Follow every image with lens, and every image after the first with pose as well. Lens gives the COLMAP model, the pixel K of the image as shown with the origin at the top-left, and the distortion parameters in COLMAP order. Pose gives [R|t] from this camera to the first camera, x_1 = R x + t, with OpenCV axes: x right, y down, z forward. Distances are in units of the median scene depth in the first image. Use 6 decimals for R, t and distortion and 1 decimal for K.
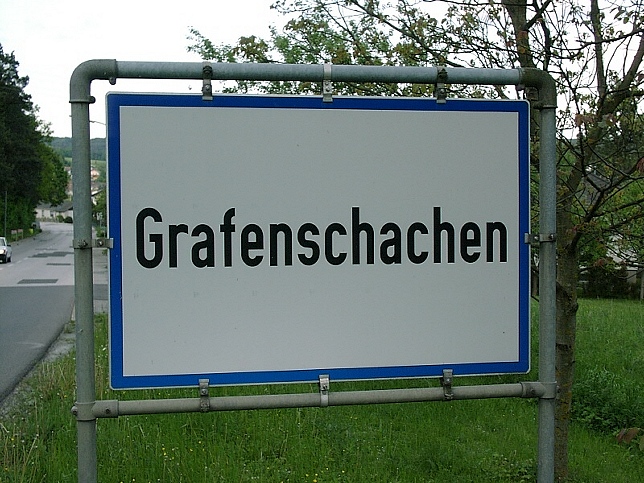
lens RADIAL K [[1065.4, 0, 322.0], [0, 1065.4, 241.5], [0, 0, 1]] dist [-0.023422, -0.018838]
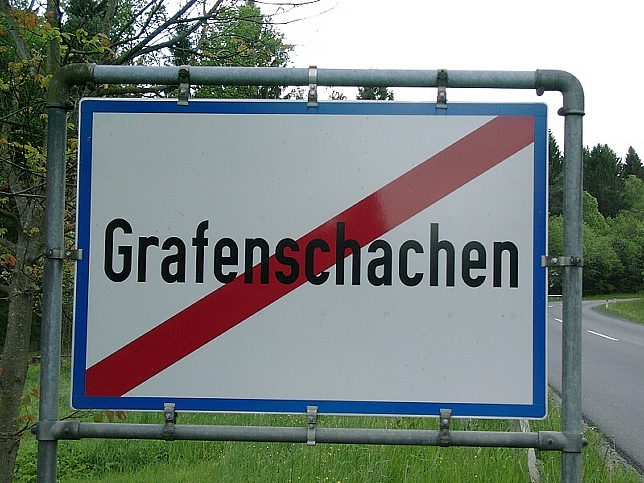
lens RADIAL K [[1133.1, 0, 322.0], [0, 1133.1, 166.0], [0, 0, 1]] dist [0.024816, 0.086794]
pose [[0.965911, 0.004724, -0.258831, 0.265031], [-0.025935, 0.996569, -0.078597, -0.003161], [0.257572, 0.082630, 0.962720, 0.057755]]
